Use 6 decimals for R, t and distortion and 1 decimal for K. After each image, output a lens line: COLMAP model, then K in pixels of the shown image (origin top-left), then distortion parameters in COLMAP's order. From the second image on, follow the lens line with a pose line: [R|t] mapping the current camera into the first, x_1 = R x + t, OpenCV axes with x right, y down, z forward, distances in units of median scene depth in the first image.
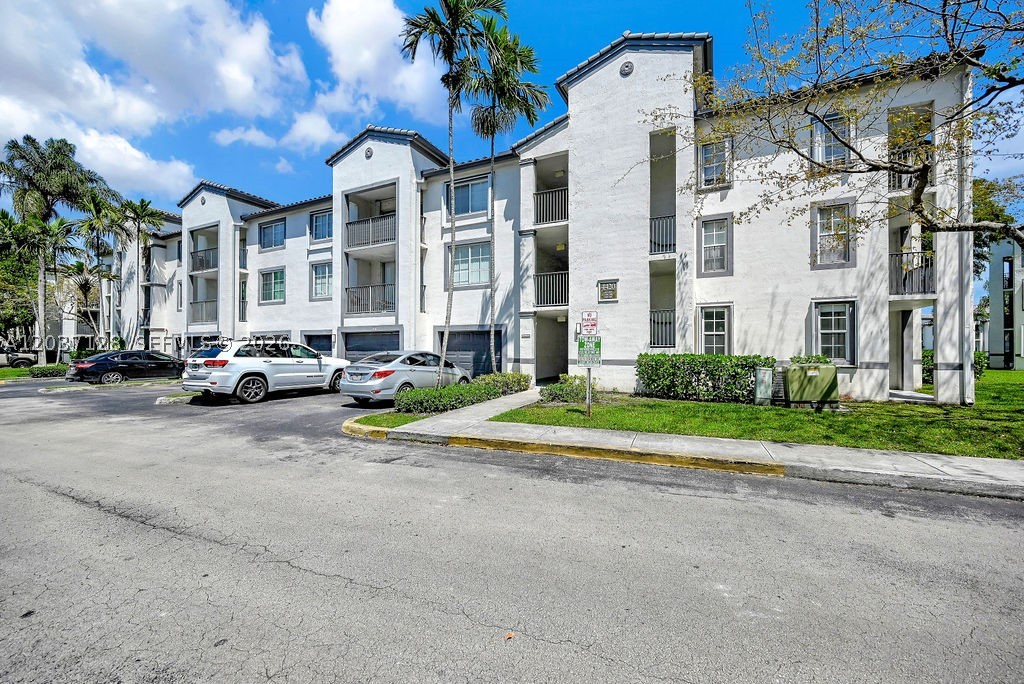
lens RADIAL K [[406.3, 0, 513.6], [0, 406.3, 345.0], [0, 0, 1]] dist [-0.004100, 0.000862]
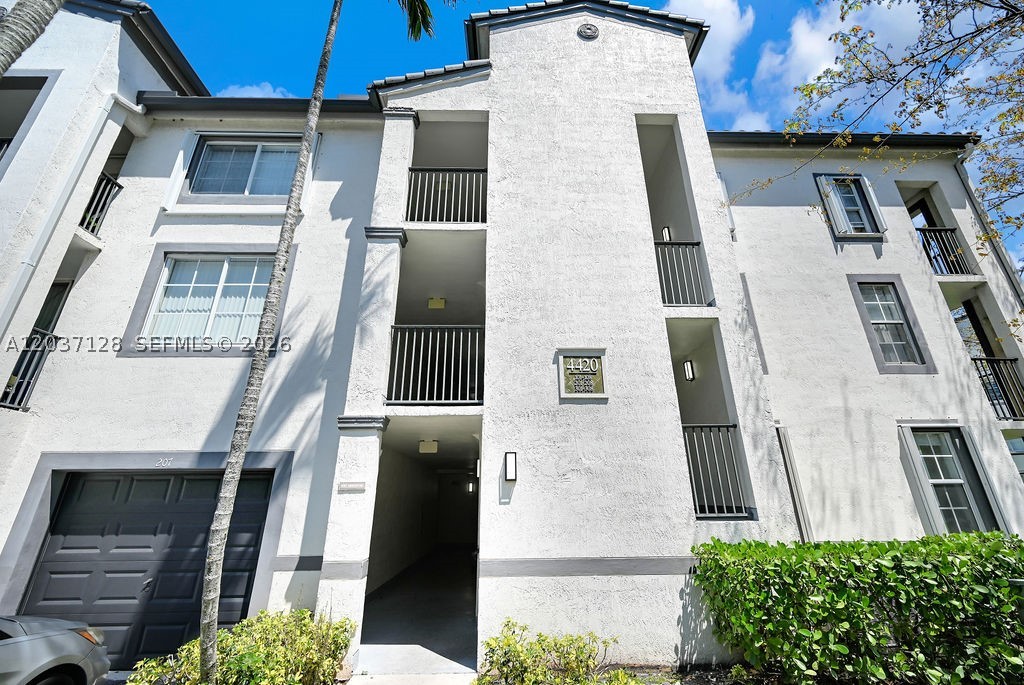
lens RADIAL K [[406.3, 0, 515.3], [0, 406.3, 343.8], [0, 0, 1]] dist [-0.004100, 0.000862]
pose [[0.888070, 0.156208, 0.432355, -0.013260], [0.005815, 0.936606, -0.350336, -0.015434], [-0.459672, 0.313637, 0.830863, 0.615675]]
